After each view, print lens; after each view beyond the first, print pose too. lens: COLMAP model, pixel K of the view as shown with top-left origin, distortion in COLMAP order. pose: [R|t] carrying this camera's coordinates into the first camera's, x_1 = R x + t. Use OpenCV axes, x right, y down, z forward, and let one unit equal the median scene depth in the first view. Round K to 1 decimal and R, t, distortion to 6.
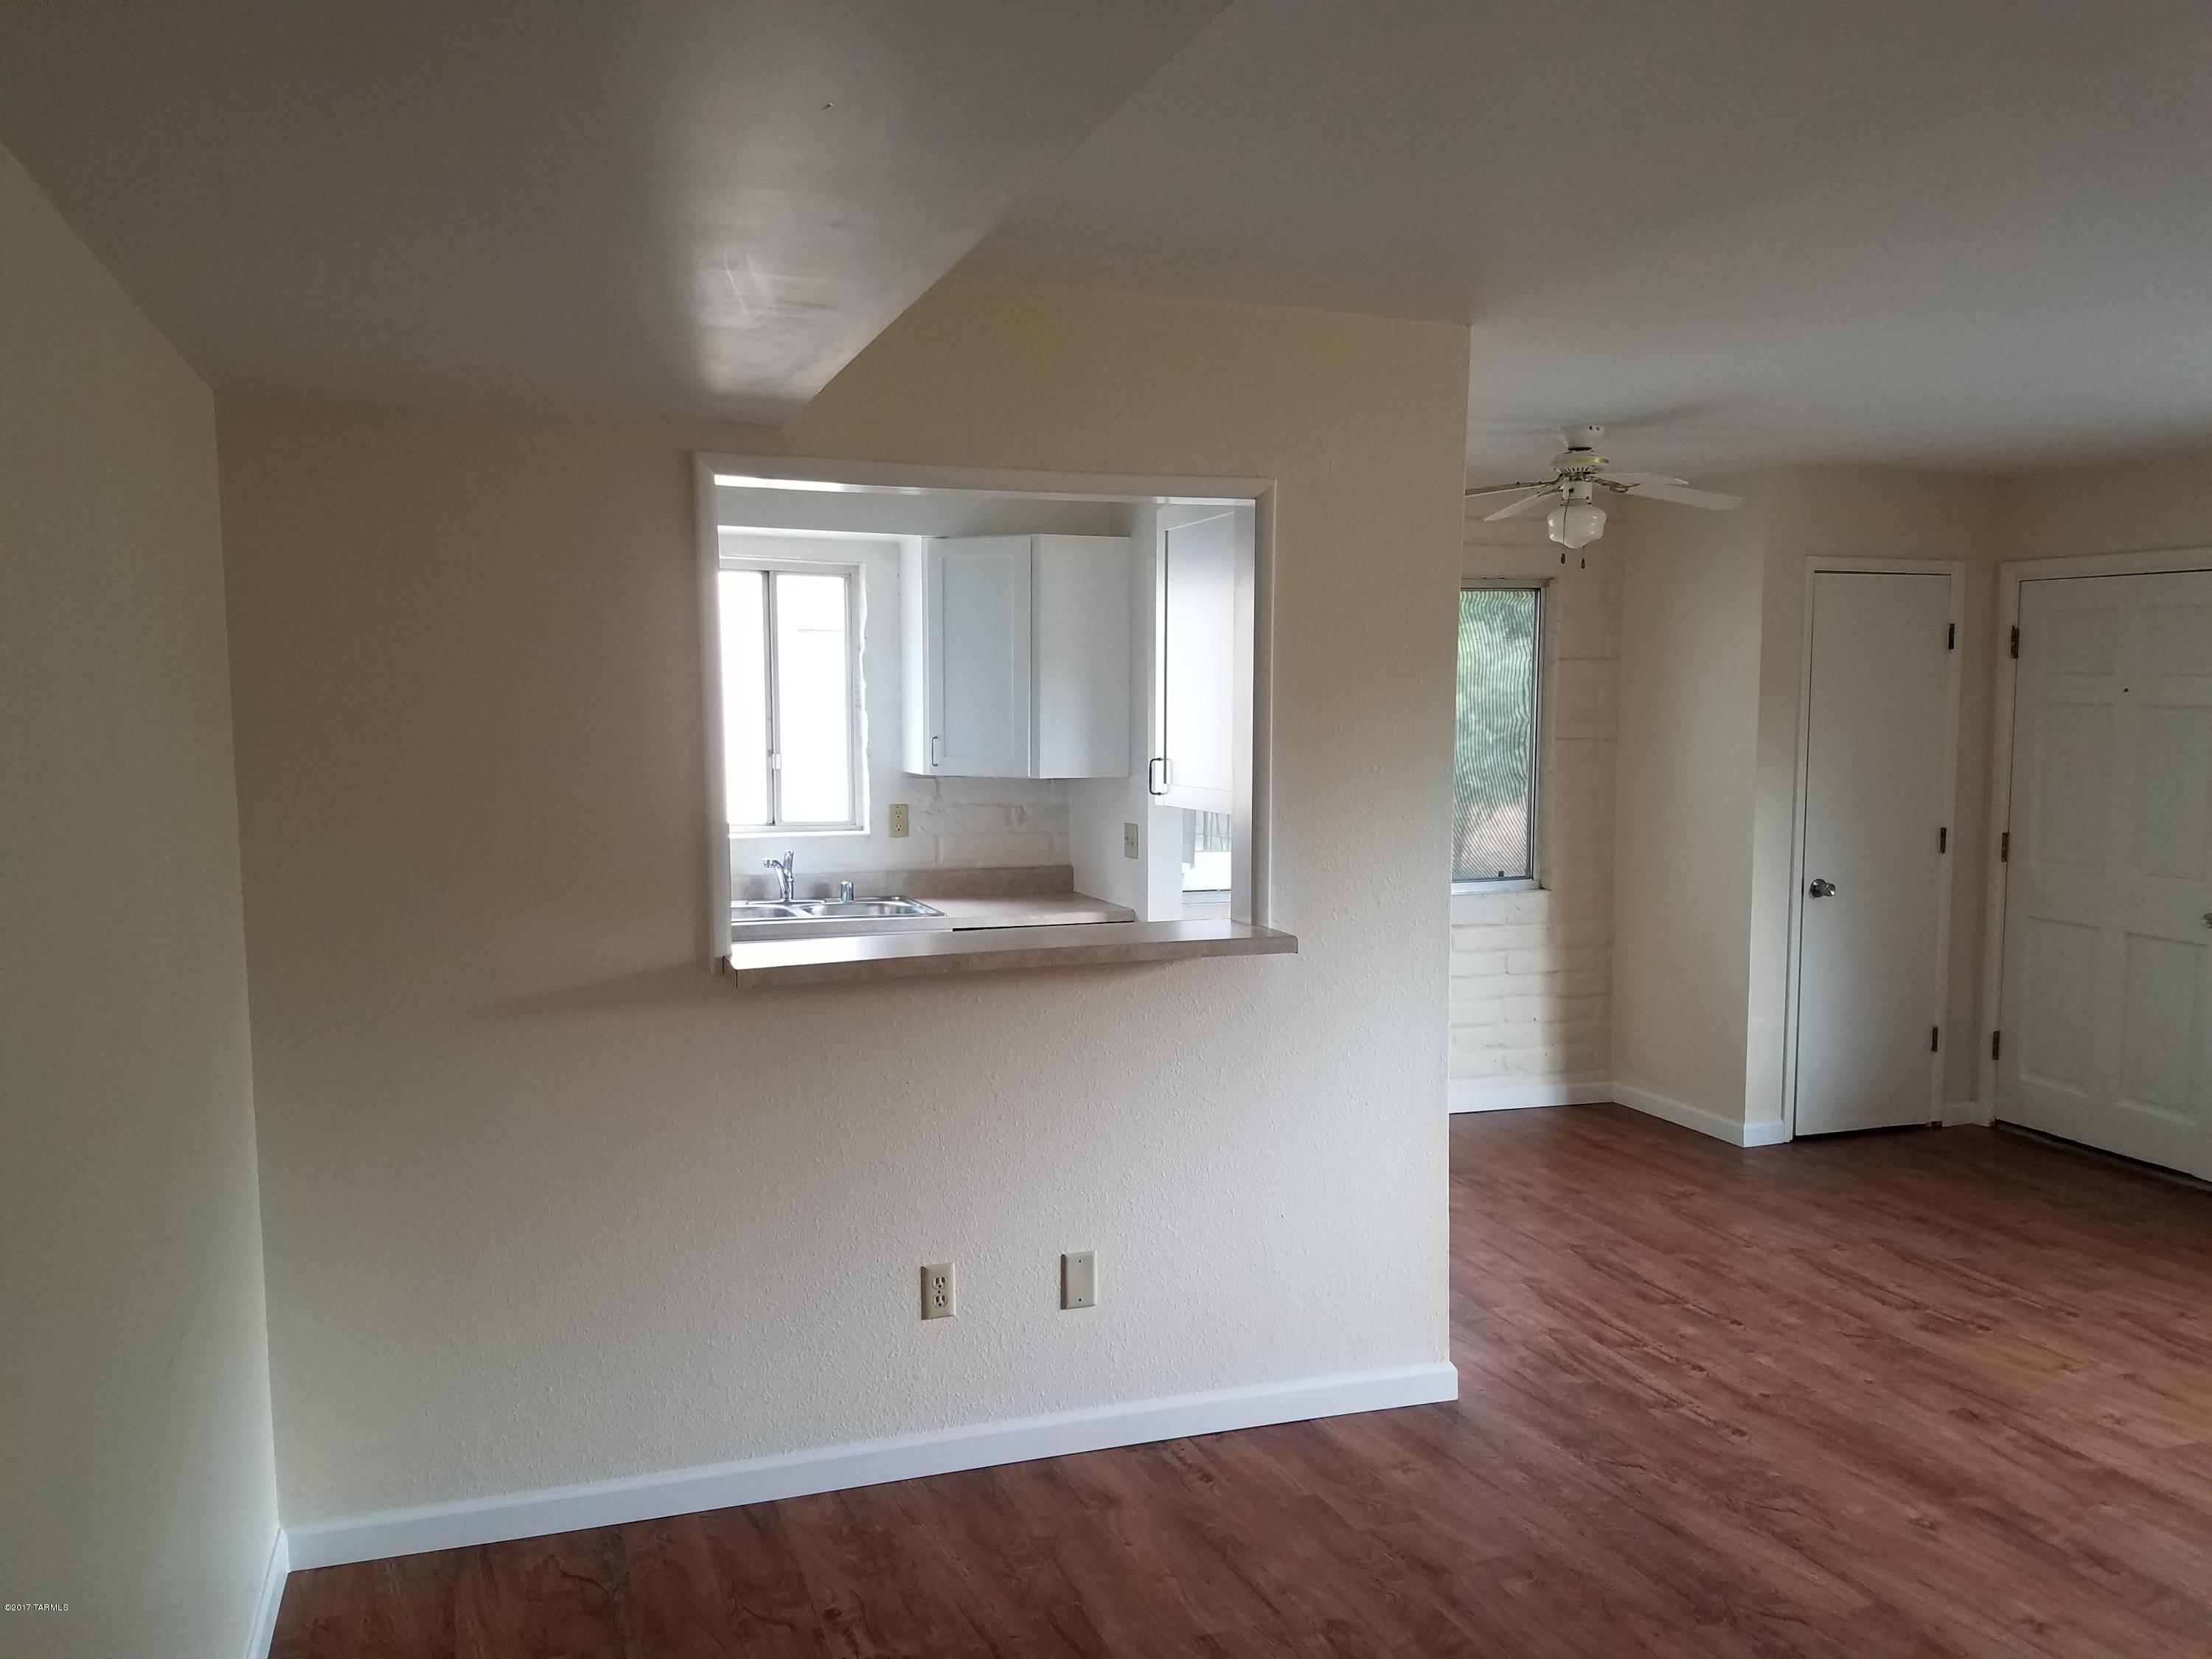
lens RADIAL K [[1697.2, 0, 1090.3], [0, 1697.2, 839.5], [0, 0, 1]] dist [-0.002951, 0.000514]
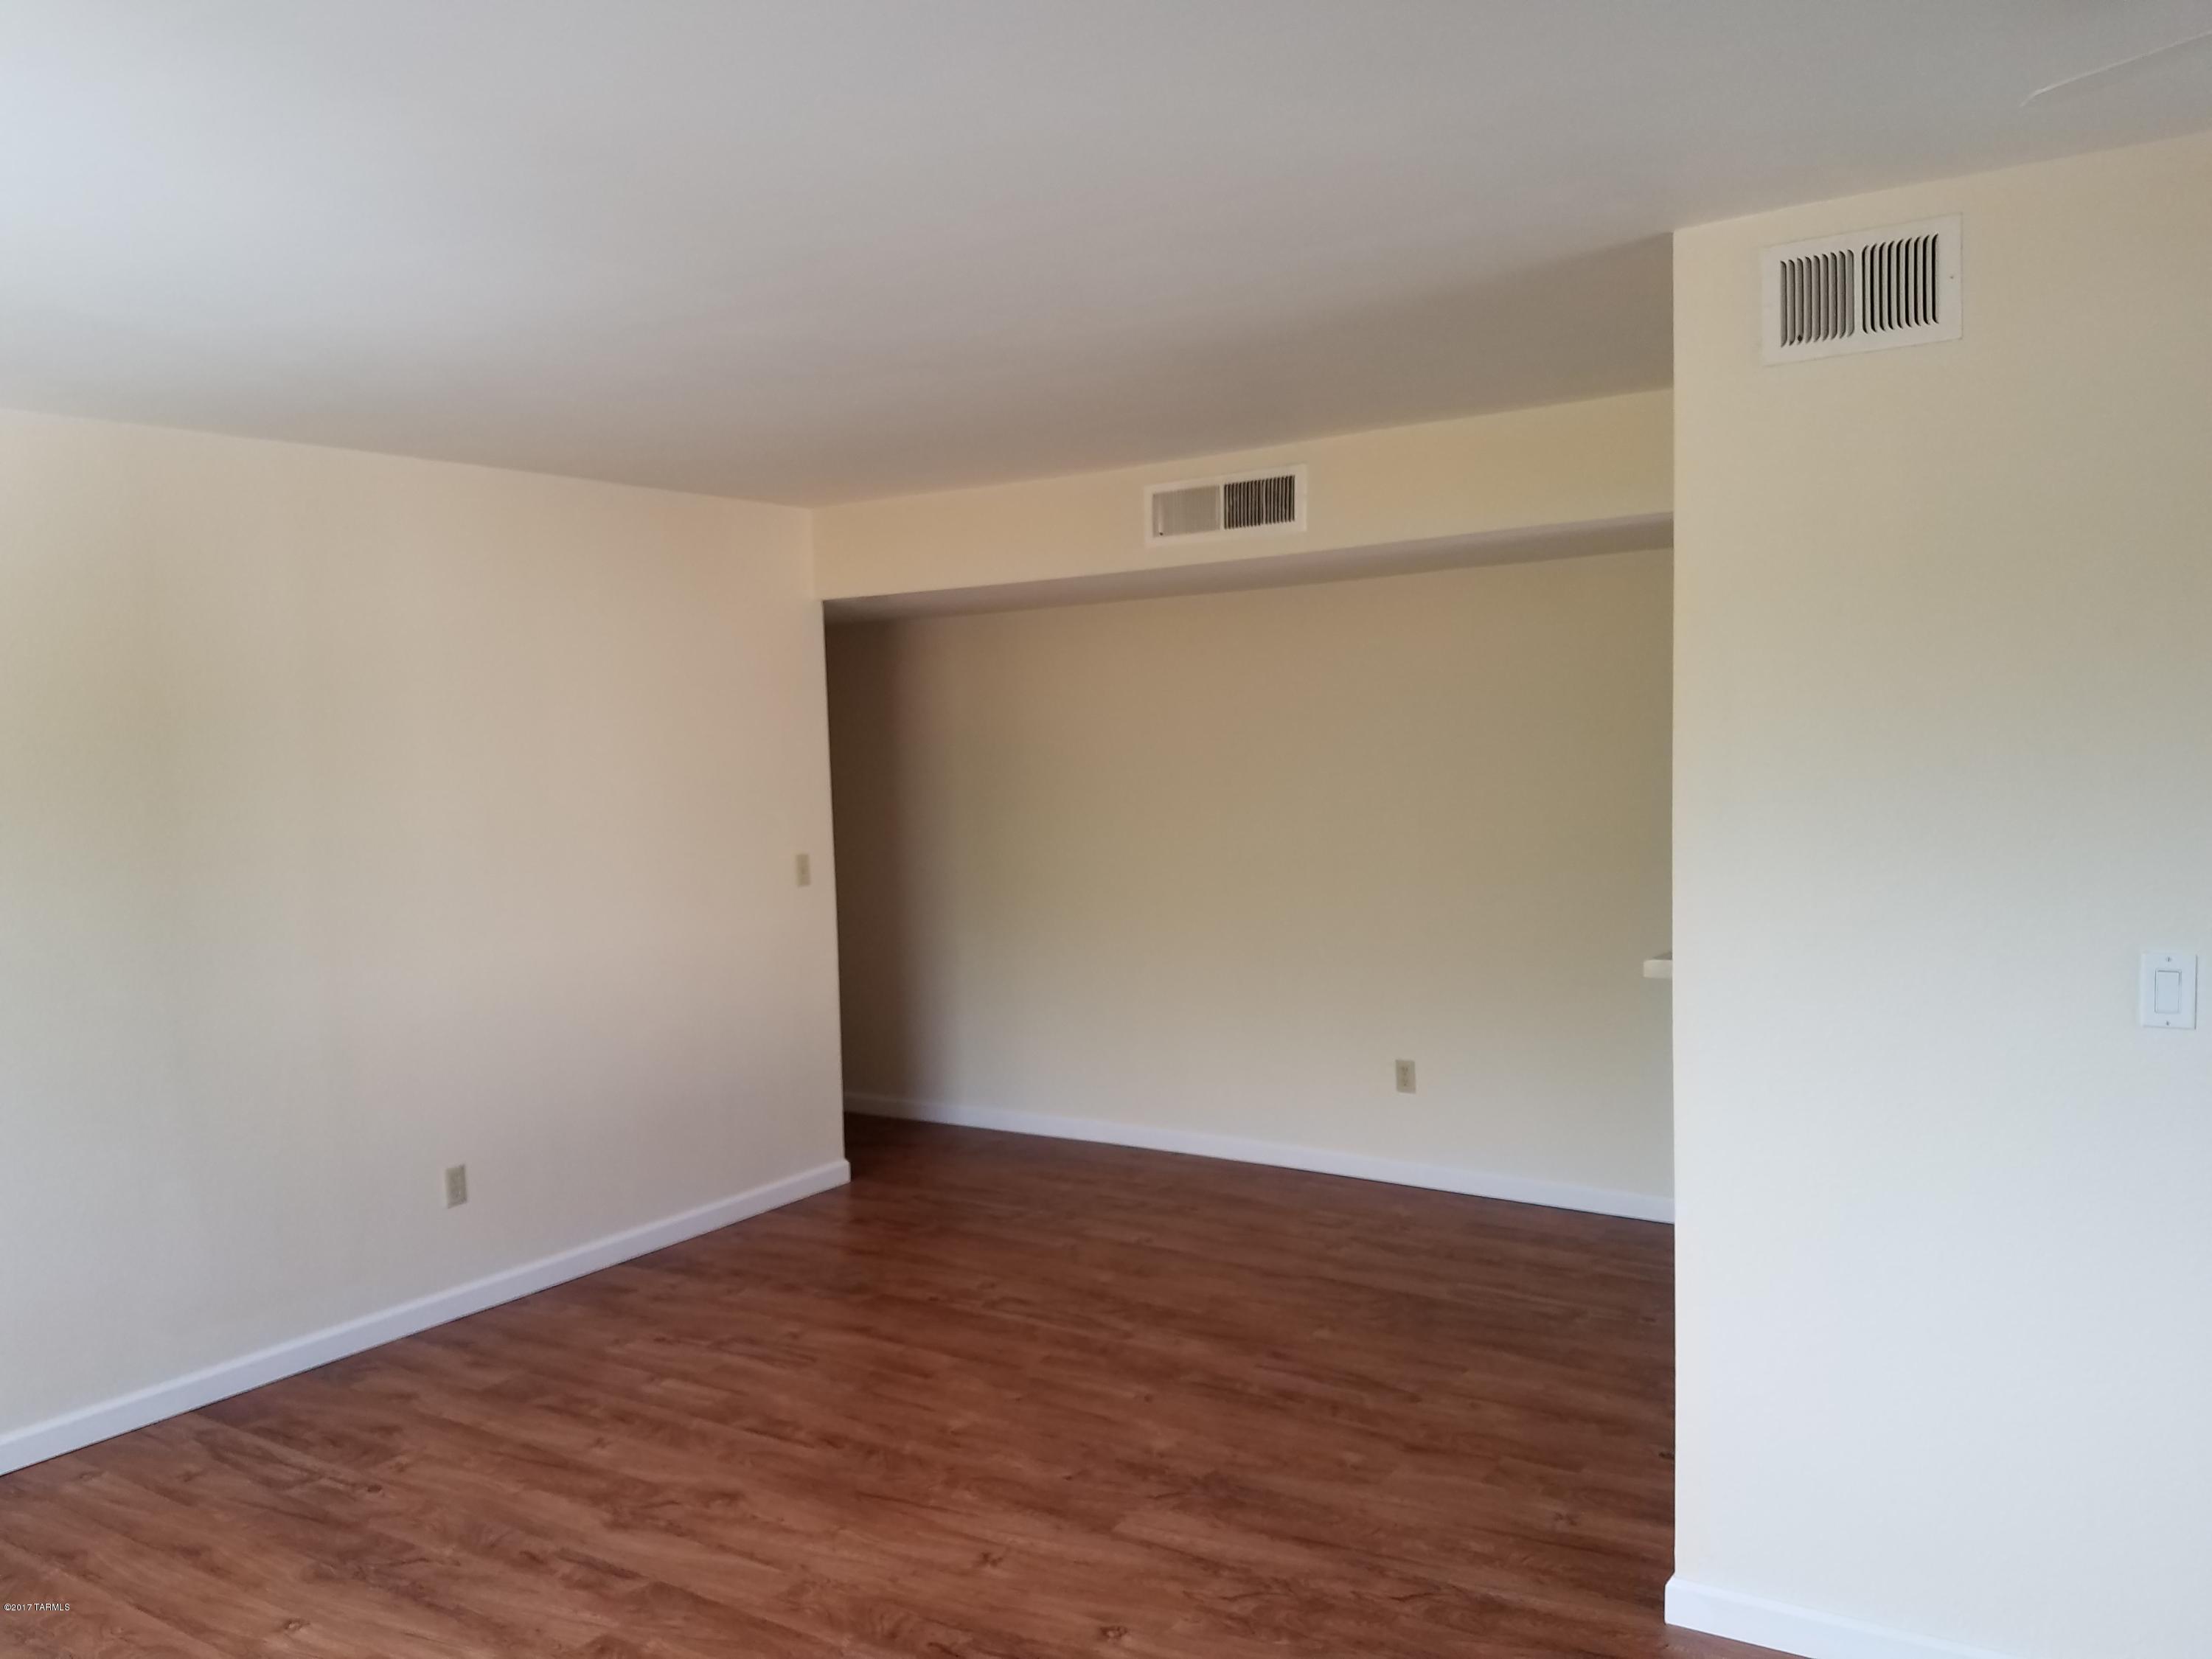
lens RADIAL K [[1697.2, 0, 1090.3], [0, 1697.2, 839.5], [0, 0, 1]] dist [-0.002951, 0.000514]
pose [[-0.791436, 0.046730, -0.609463, 1.113336], [-0.039519, 0.991076, 0.127308, -0.141573], [0.609973, 0.124842, -0.782527, 1.775428]]
